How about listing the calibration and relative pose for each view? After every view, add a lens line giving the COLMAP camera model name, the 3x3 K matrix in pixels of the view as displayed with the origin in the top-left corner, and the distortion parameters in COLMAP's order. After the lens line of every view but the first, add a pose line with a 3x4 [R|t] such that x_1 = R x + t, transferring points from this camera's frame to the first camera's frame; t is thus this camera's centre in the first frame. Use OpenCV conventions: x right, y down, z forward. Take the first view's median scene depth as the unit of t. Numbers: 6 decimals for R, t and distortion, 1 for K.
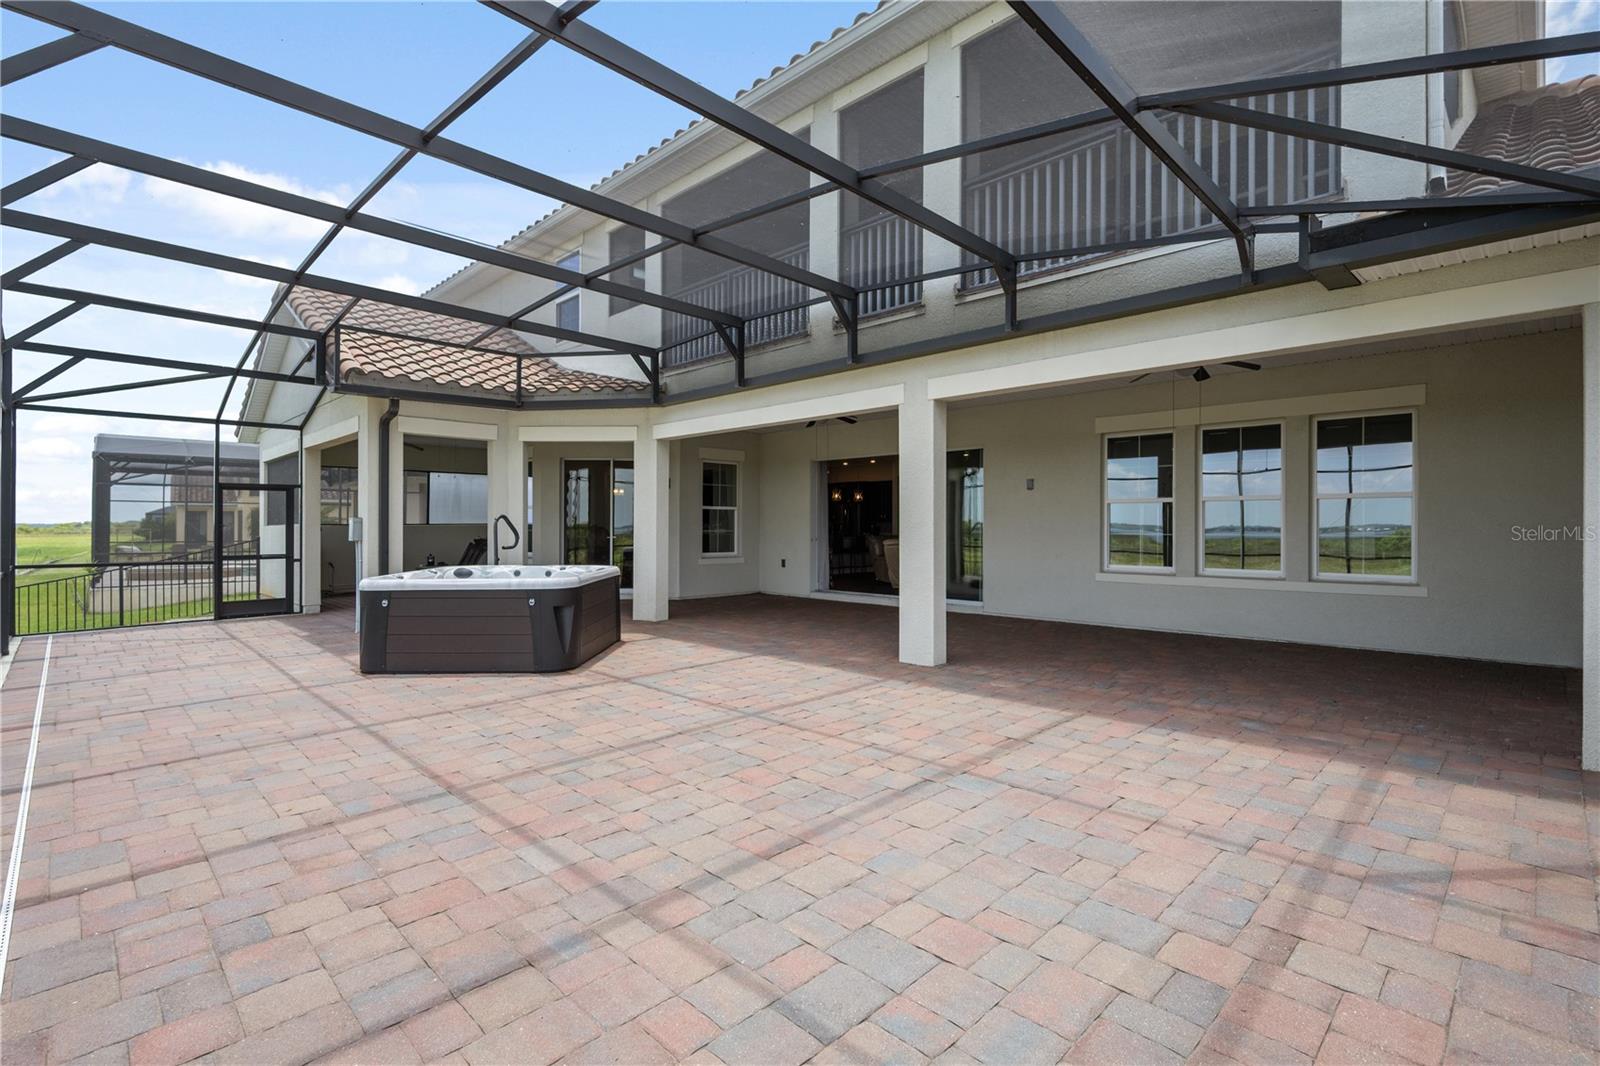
lens RADIAL K [[750.6, 0, 816.6], [0, 750.6, 516.0], [0, 0, 1]] dist [0.001540, -0.000366]
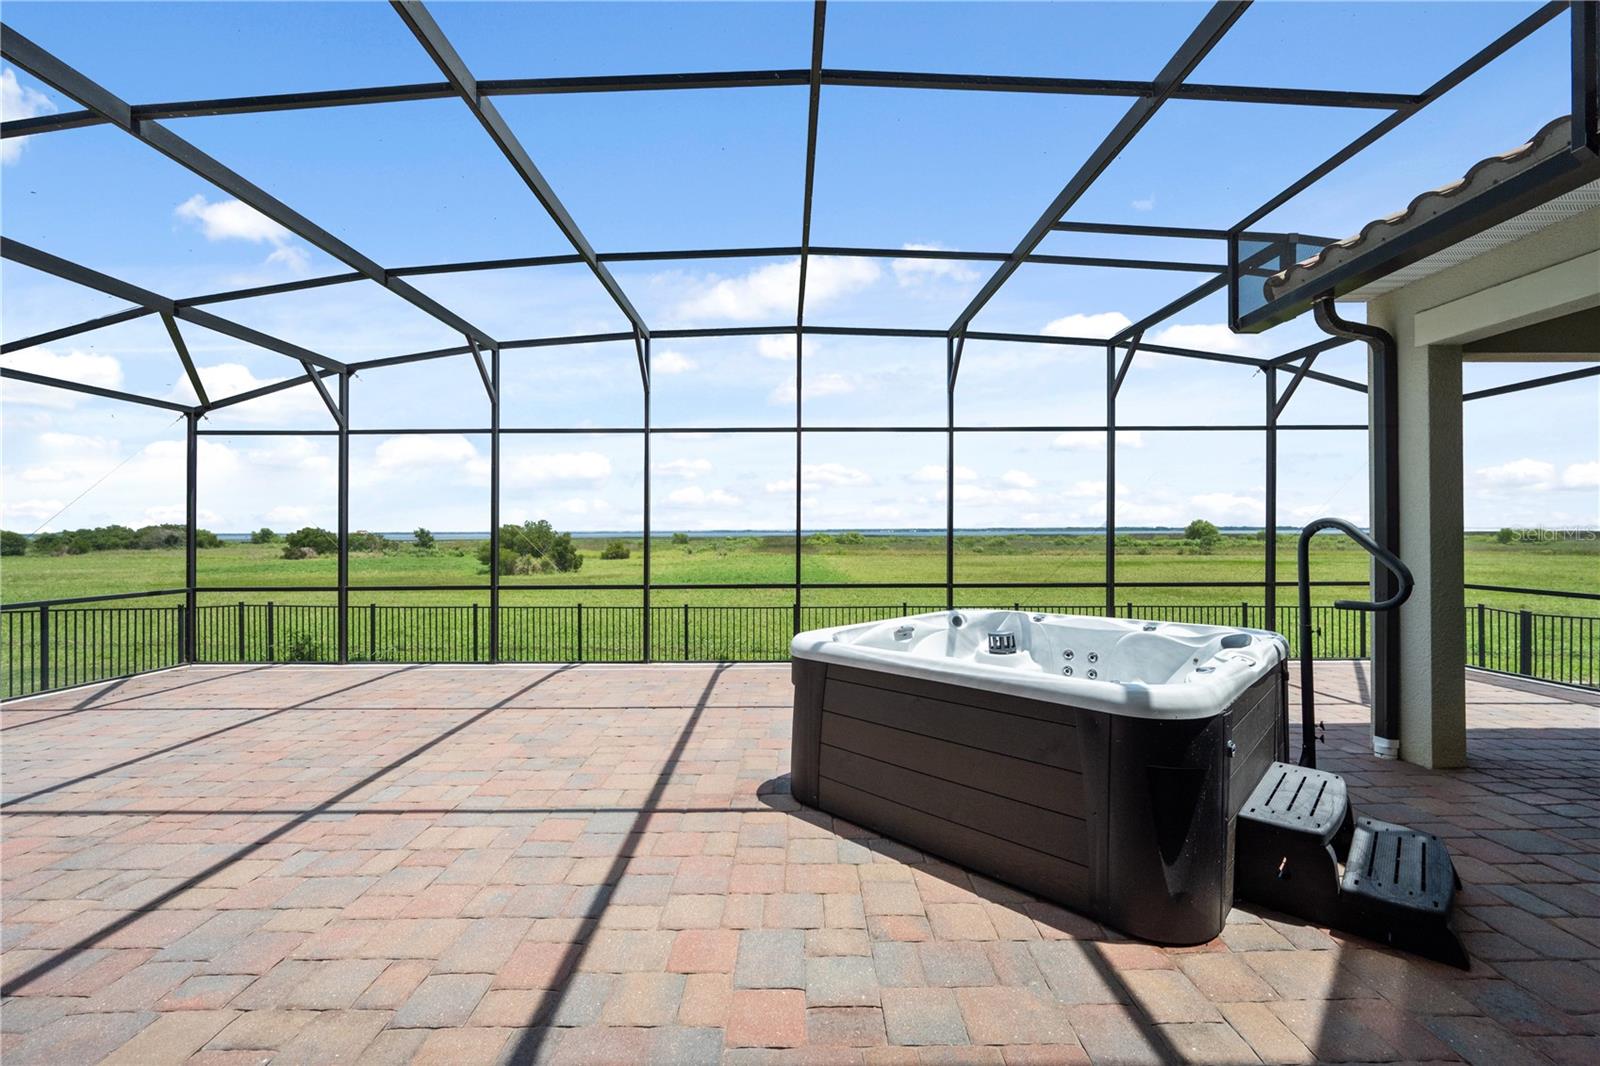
lens RADIAL K [[663.5, 0, 793.8], [0, 663.5, 530.9], [0, 0, 1]] dist [0.002118, -0.000500]
pose [[-0.734152, 0.001249, -0.678984, 0.011275], [0.012774, 0.999847, -0.011973, 0.012705], [0.678865, -0.017463, -0.734055, 1.370457]]
